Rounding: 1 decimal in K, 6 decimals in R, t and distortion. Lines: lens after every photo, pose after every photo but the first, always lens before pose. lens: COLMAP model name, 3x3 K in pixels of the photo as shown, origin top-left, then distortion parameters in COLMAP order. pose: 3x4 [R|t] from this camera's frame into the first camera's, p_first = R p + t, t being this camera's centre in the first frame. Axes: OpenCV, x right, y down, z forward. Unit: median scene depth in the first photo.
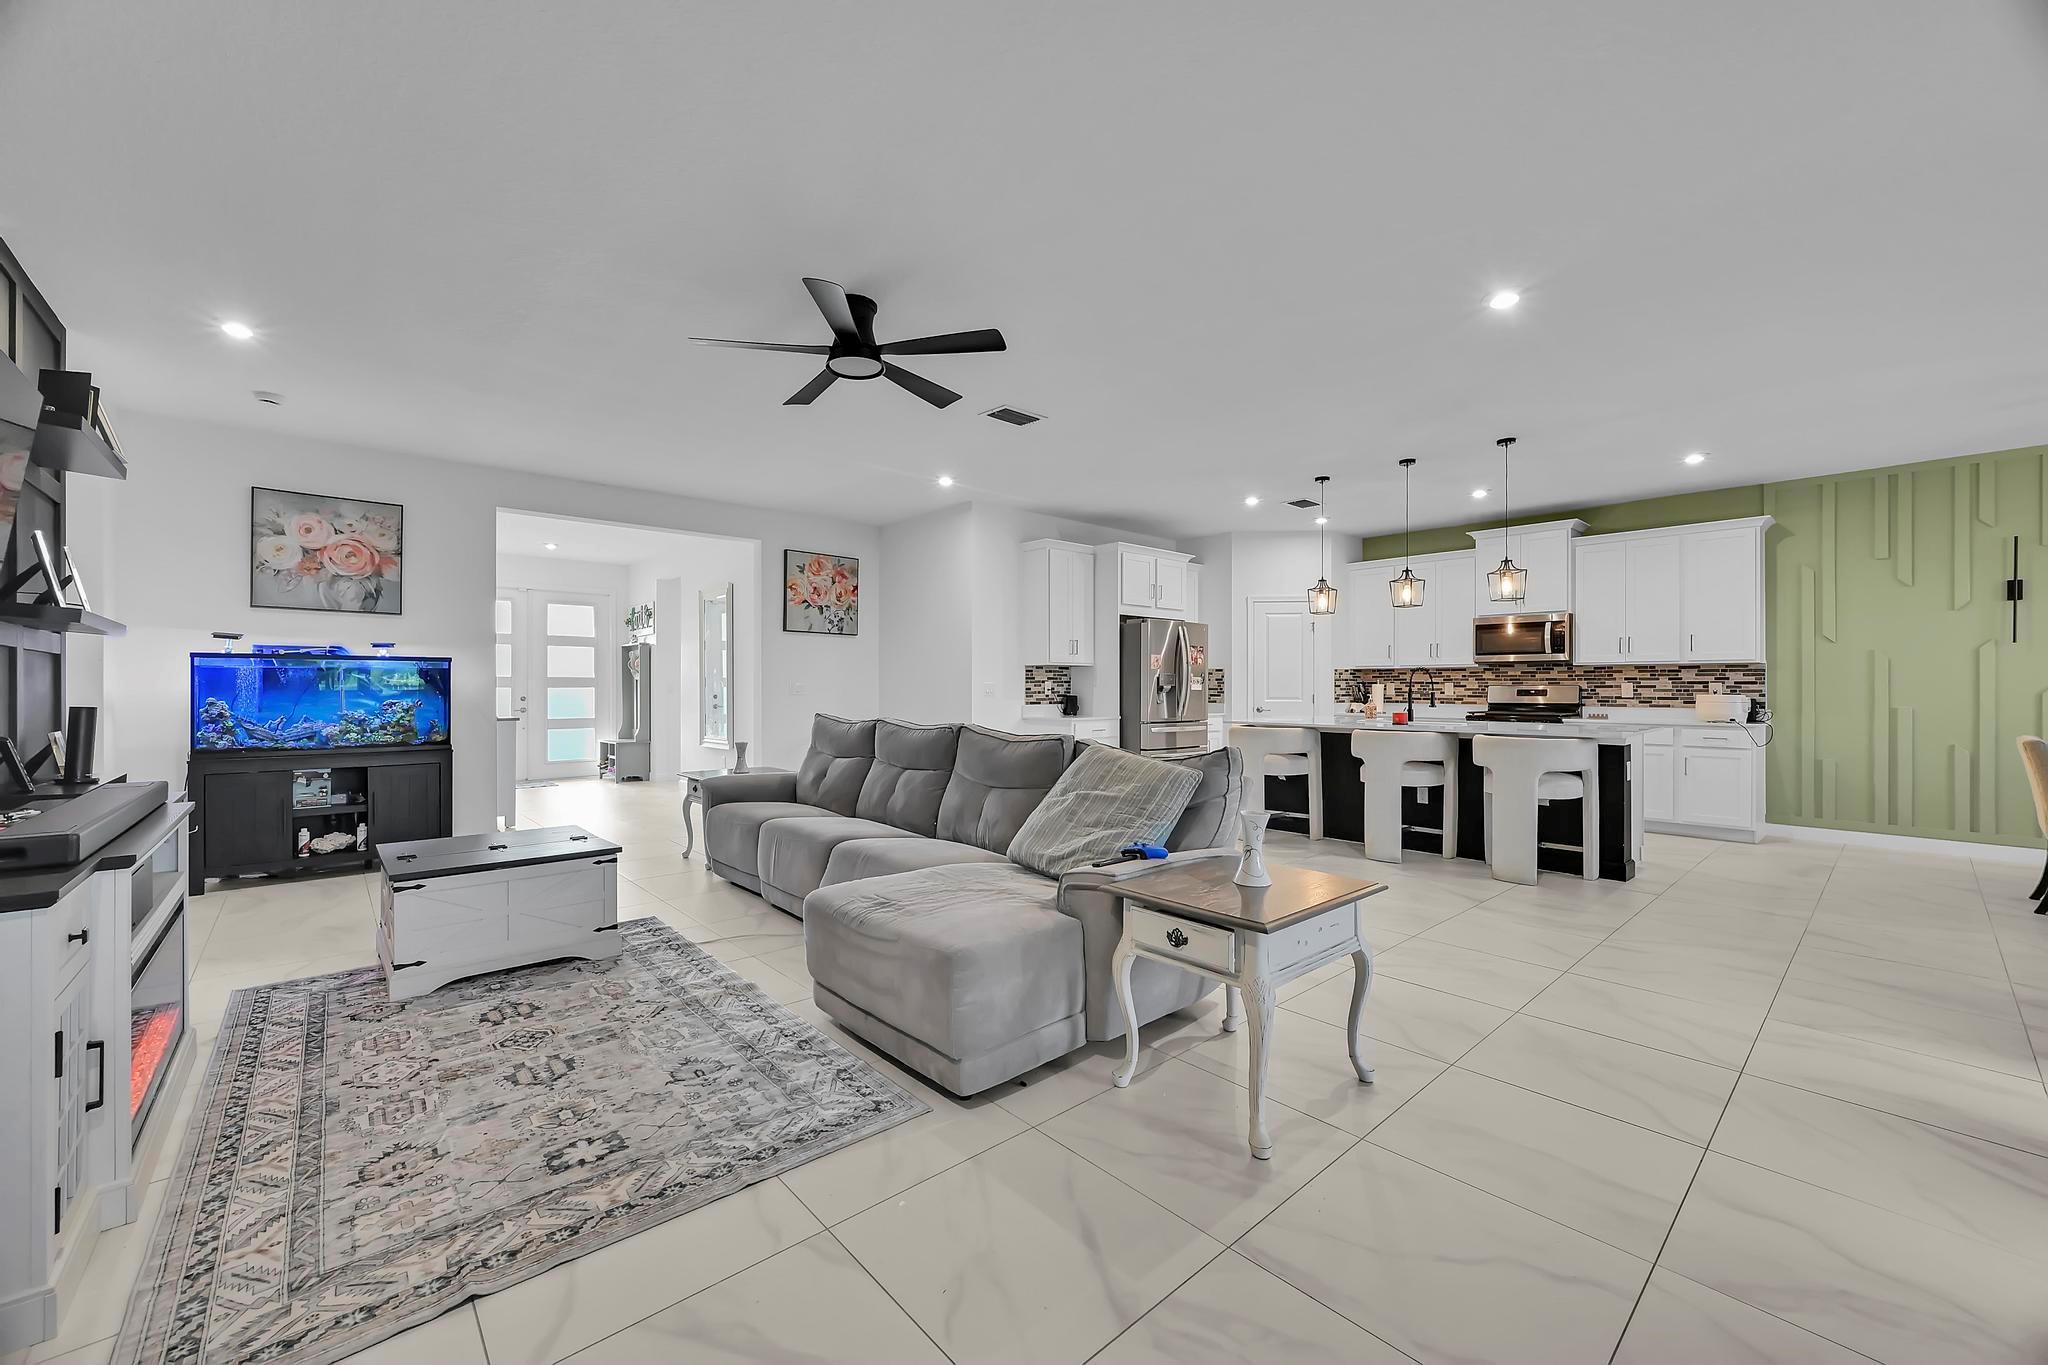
lens RADIAL K [[795.8, 0, 1018.1], [0, 795.8, 686.4], [0, 0, 1]] dist [-0.004109, 0.000519]
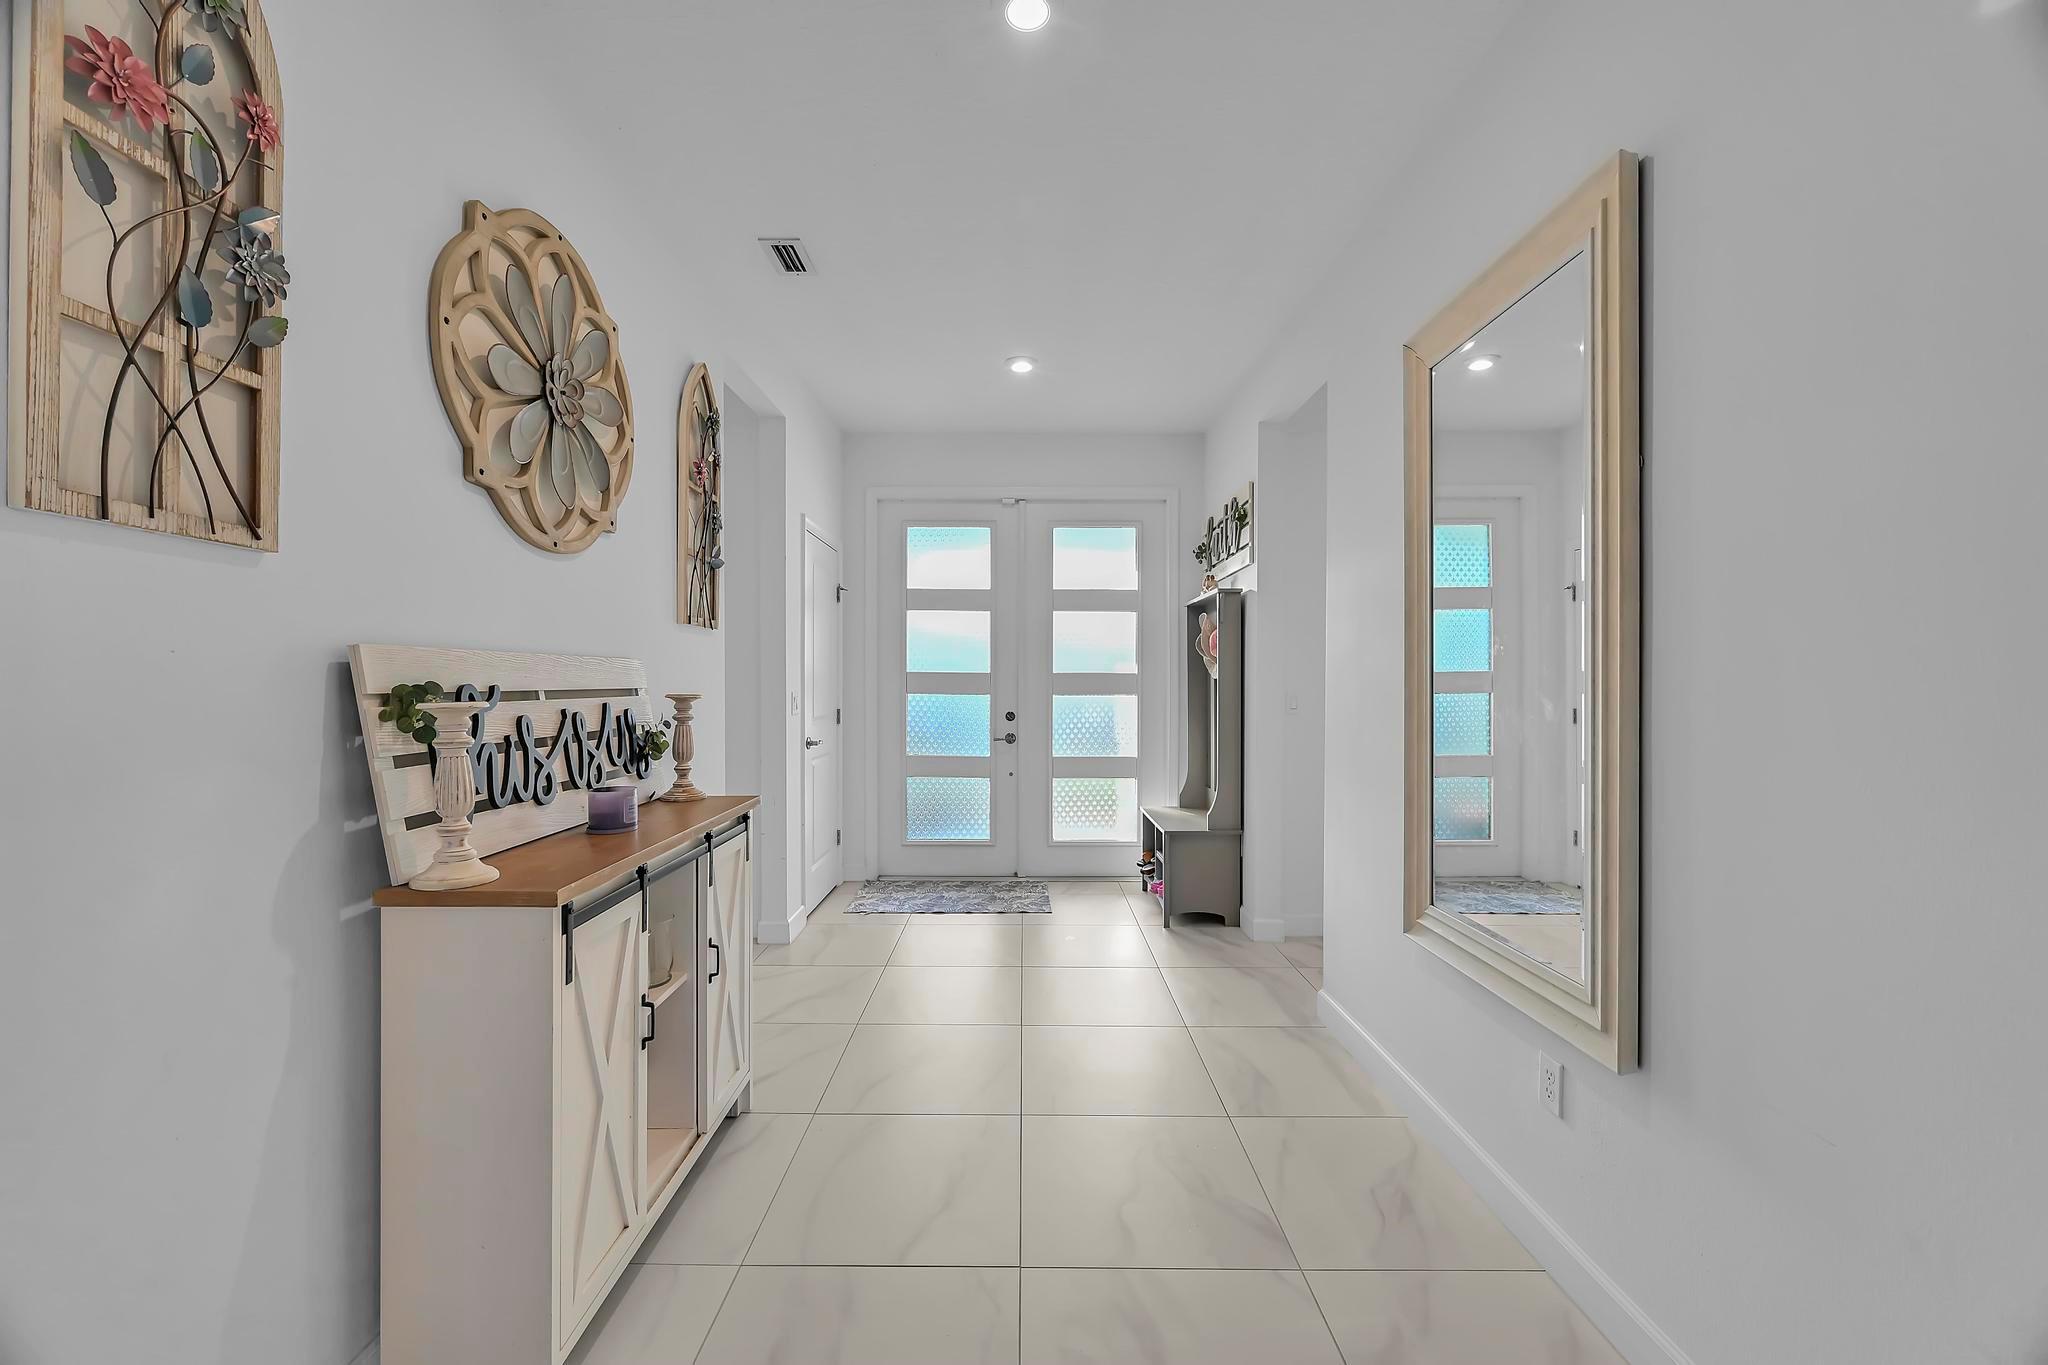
lens RADIAL K [[795.8, 0, 1017.4], [0, 795.8, 684.5], [0, 0, 1]] dist [-0.004109, 0.000519]
pose [[0.743058, 0.005247, -0.669207, -0.432465], [-0.000346, 0.999972, 0.007456, -0.013522], [0.669227, -0.005309, 0.743039, 0.969864]]
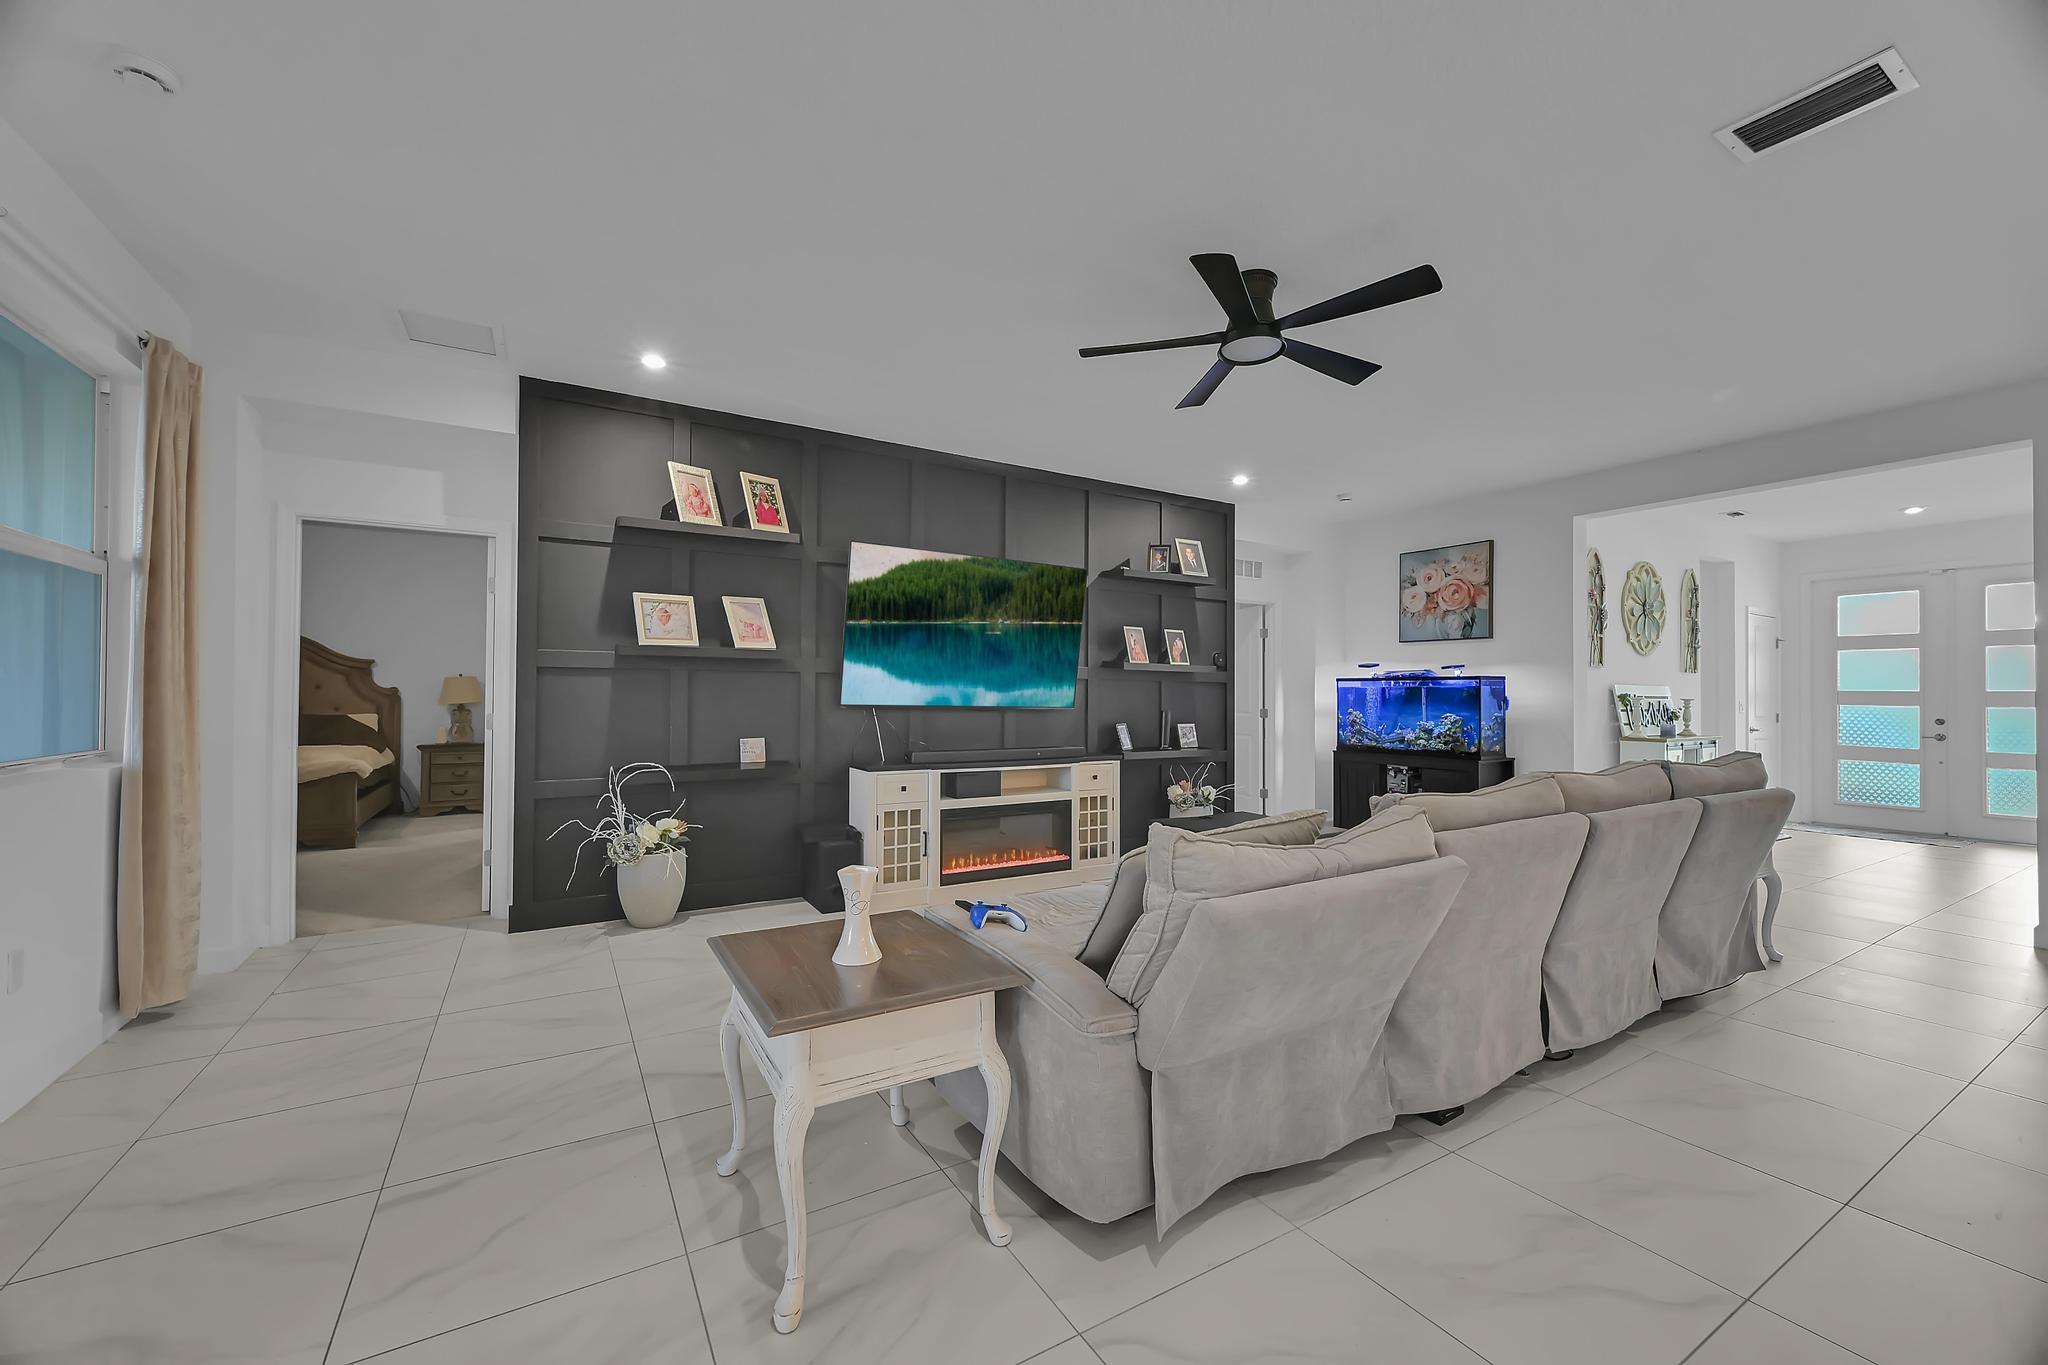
lens RADIAL K [[795.8, 0, 1013.5], [0, 795.8, 686.7], [0, 0, 1]] dist [-0.004109, 0.000519]
pose [[-0.187747, -0.012692, -0.982135, 0.381035], [-0.006214, 0.999912, -0.011734, -0.004244], [0.982198, 0.003900, -0.187809, 0.476124]]
